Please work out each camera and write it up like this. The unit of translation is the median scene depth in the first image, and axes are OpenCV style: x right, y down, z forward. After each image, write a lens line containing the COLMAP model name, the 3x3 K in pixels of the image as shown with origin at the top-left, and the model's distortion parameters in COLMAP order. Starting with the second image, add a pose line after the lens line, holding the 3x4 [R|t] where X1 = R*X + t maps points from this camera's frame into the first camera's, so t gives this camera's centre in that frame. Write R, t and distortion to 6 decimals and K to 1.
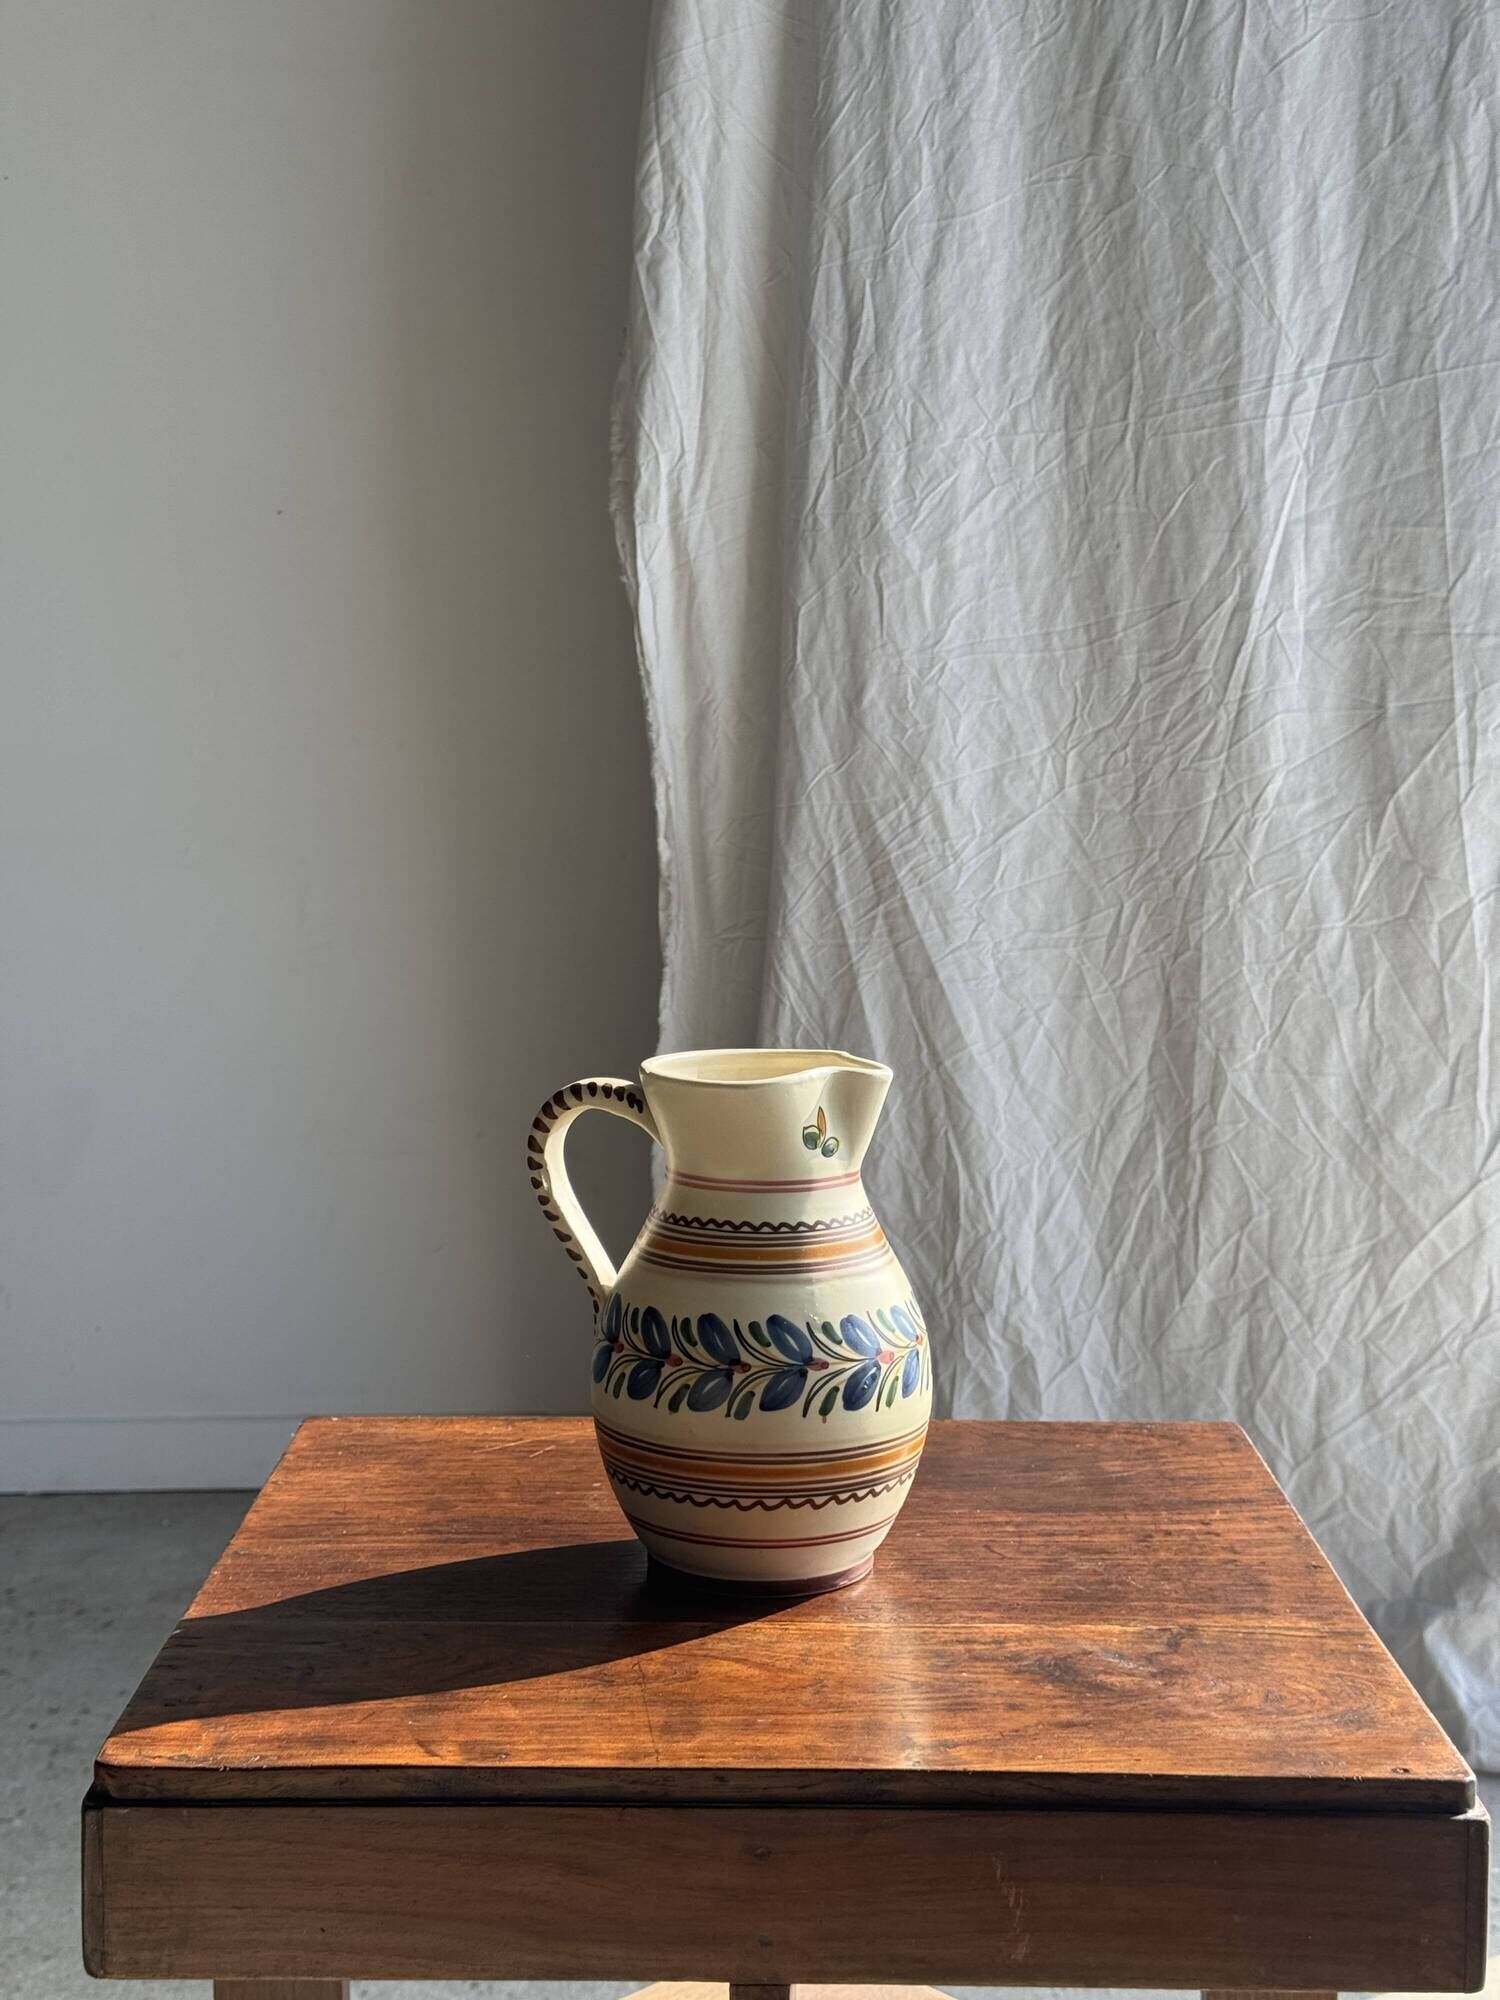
lens RADIAL K [[2830.1, 0, 744.6], [0, 2830.1, 1009.4], [0, 0, 1]] dist [0.216087, -0.544886]
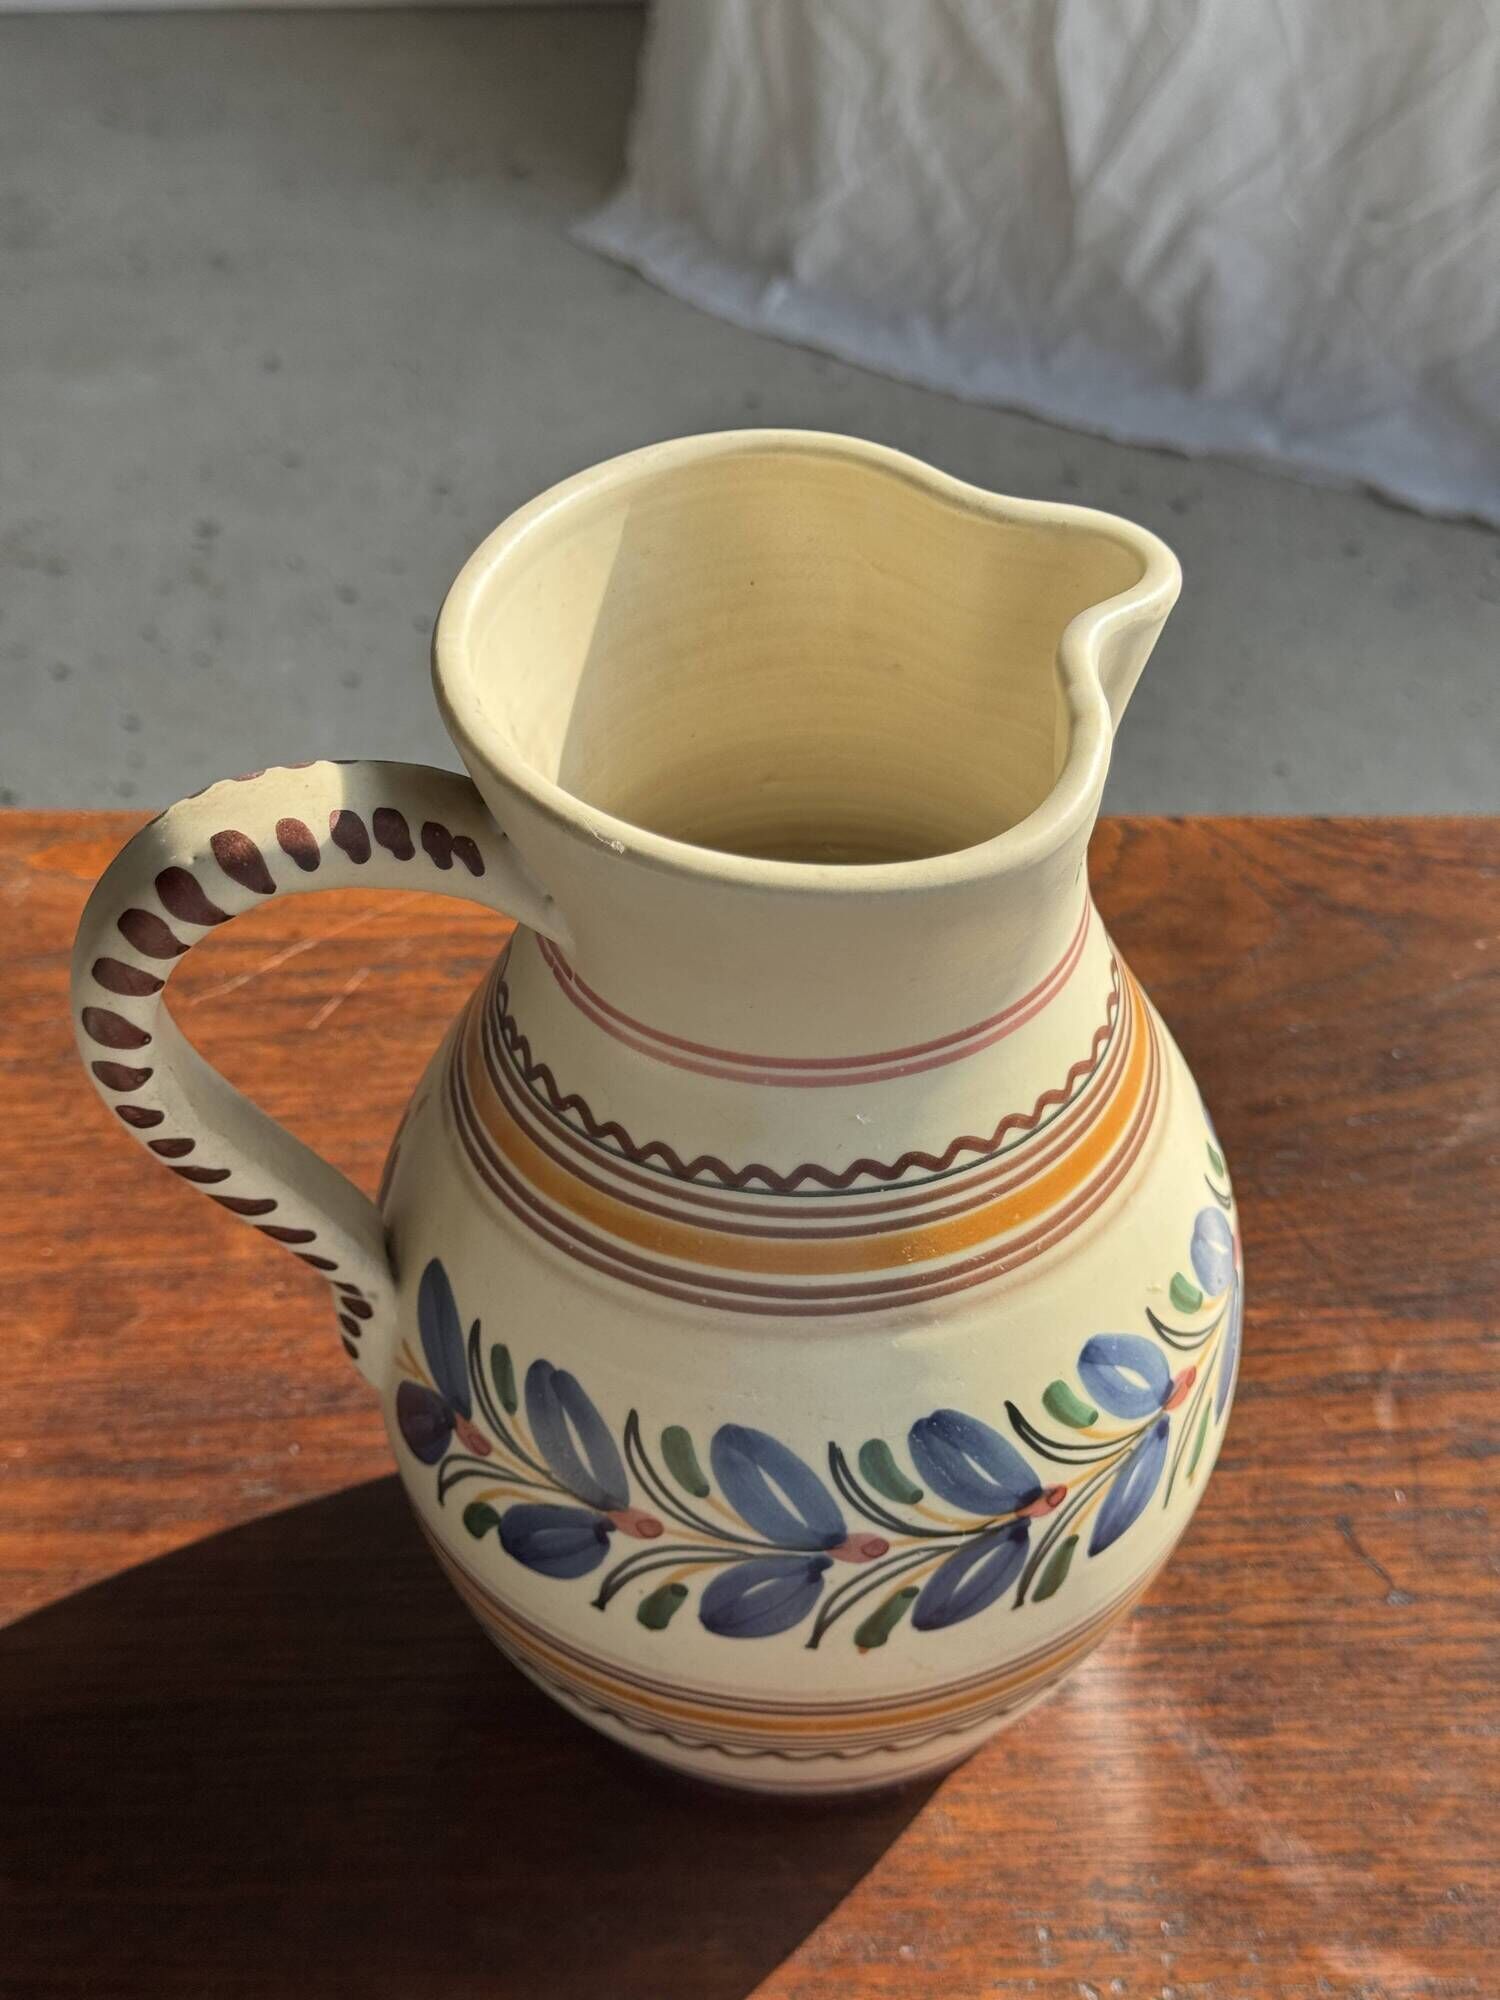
lens RADIAL K [[2843.8, 0, 763.6], [0, 2843.8, 1012.1], [0, 0, 1]] dist [0.209359, -0.554343]
pose [[0.999879, -0.010480, 0.011537, -0.007003], [0.001591, 0.804981, 0.593299, -0.122498], [-0.015505, -0.593209, 0.804899, 0.629435]]
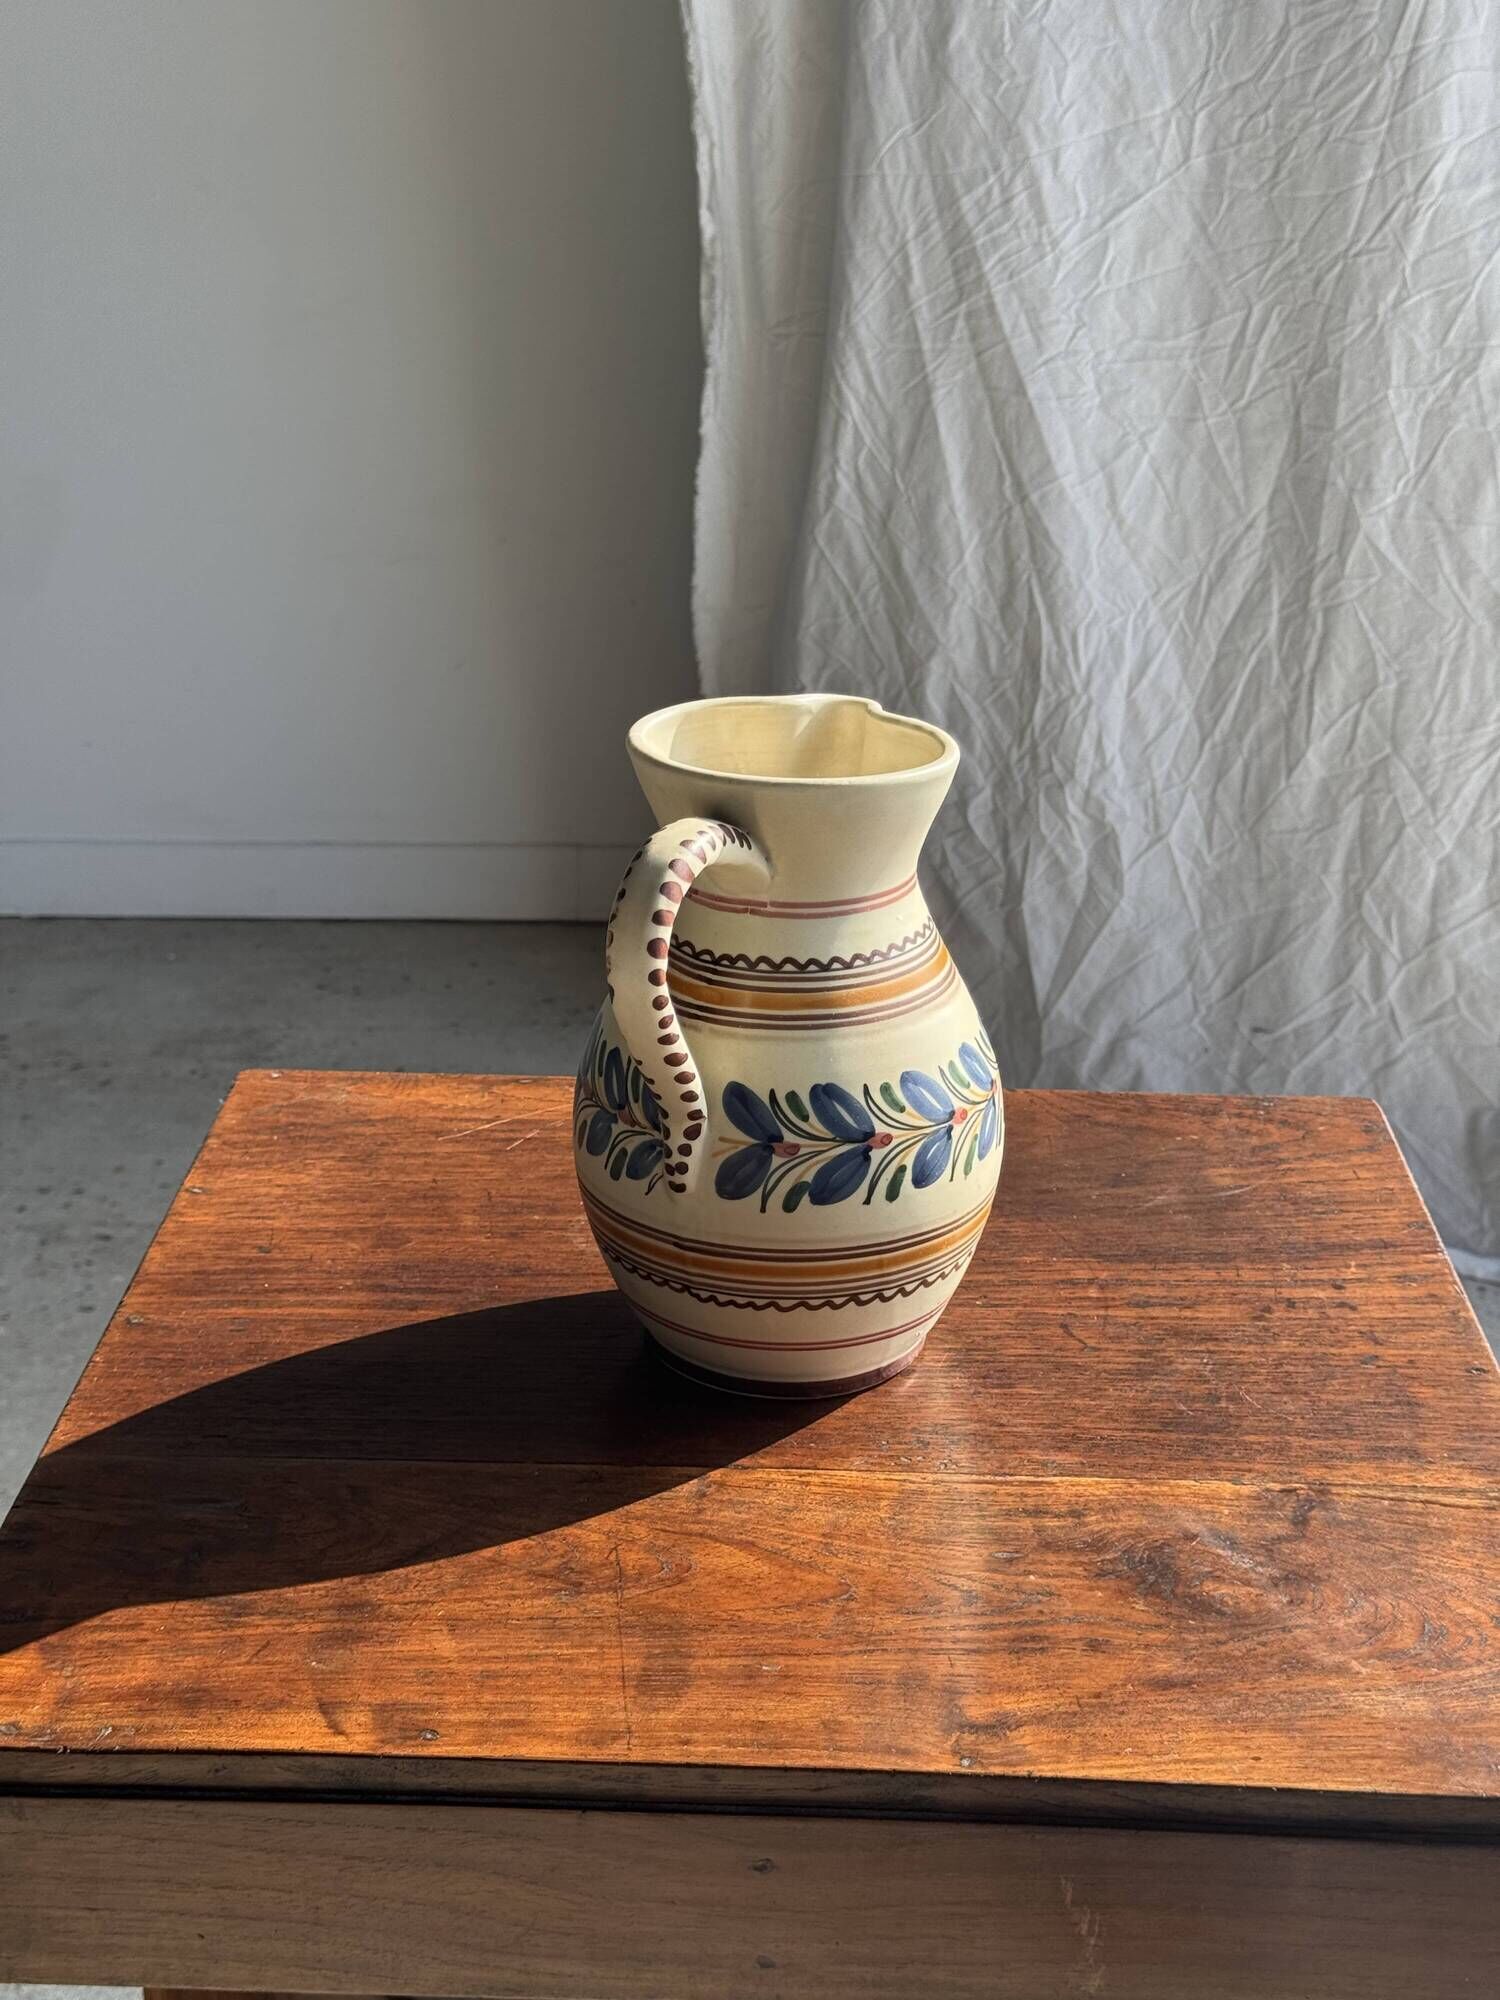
lens RADIAL K [[2833.0, 0, 764.9], [0, 2833.0, 1021.6], [0, 0, 1]] dist [0.145025, -0.102936]
pose [[0.999749, 0.016721, -0.014888, 0.010307], [-0.012320, 0.966124, 0.257784, -0.089817], [0.018694, -0.257536, 0.966088, 0.226046]]
